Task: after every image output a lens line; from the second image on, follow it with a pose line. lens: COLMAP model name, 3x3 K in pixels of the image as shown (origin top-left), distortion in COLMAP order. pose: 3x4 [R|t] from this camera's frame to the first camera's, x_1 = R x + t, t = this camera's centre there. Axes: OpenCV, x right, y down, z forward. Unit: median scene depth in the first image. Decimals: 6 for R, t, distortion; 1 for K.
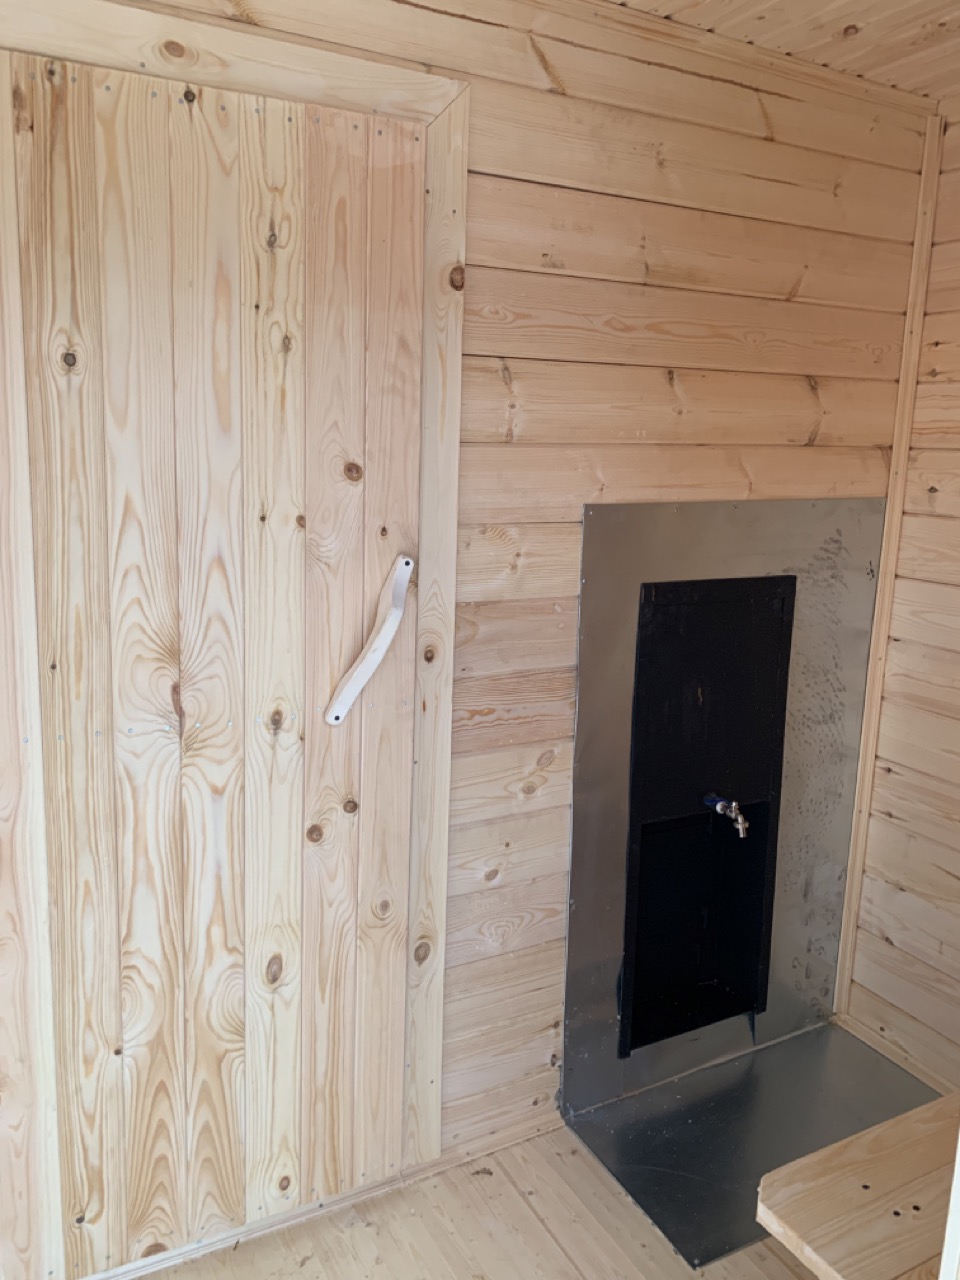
lens RADIAL K [[1002.7, 0, 480.0], [0, 1002.7, 640.0], [0, 0, 1]] dist [-0.013014, -0.010013]
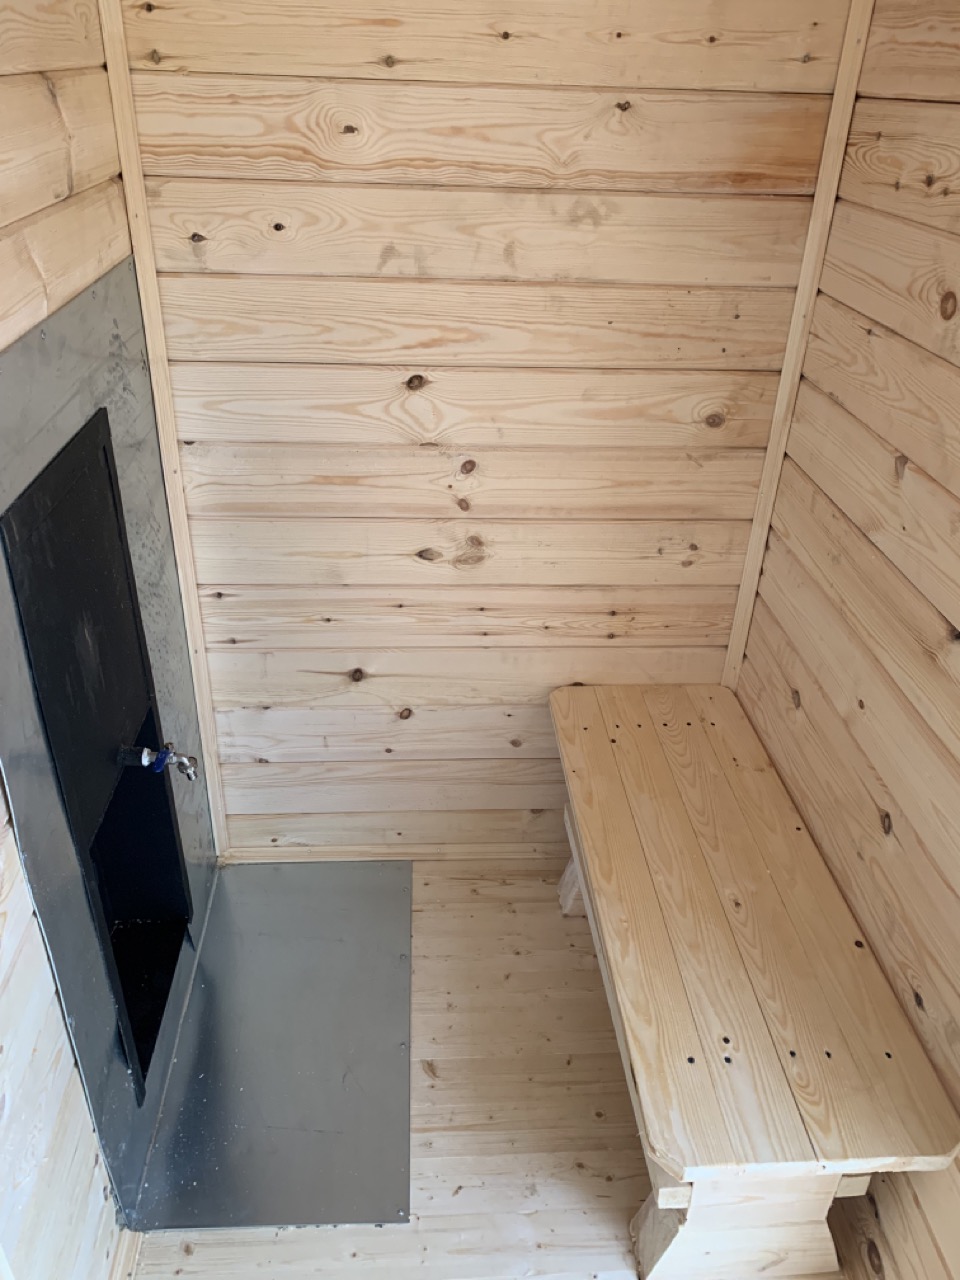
lens RADIAL K [[982.0, 0, 497.3], [0, 982.0, 640.3], [0, 0, 1]] dist [0.017175, -0.014909]
pose [[0.408770, -0.473294, 0.780320, -0.160461], [0.154095, 0.878534, 0.452143, -0.179116], [-0.899534, -0.064579, 0.432050, 0.455115]]
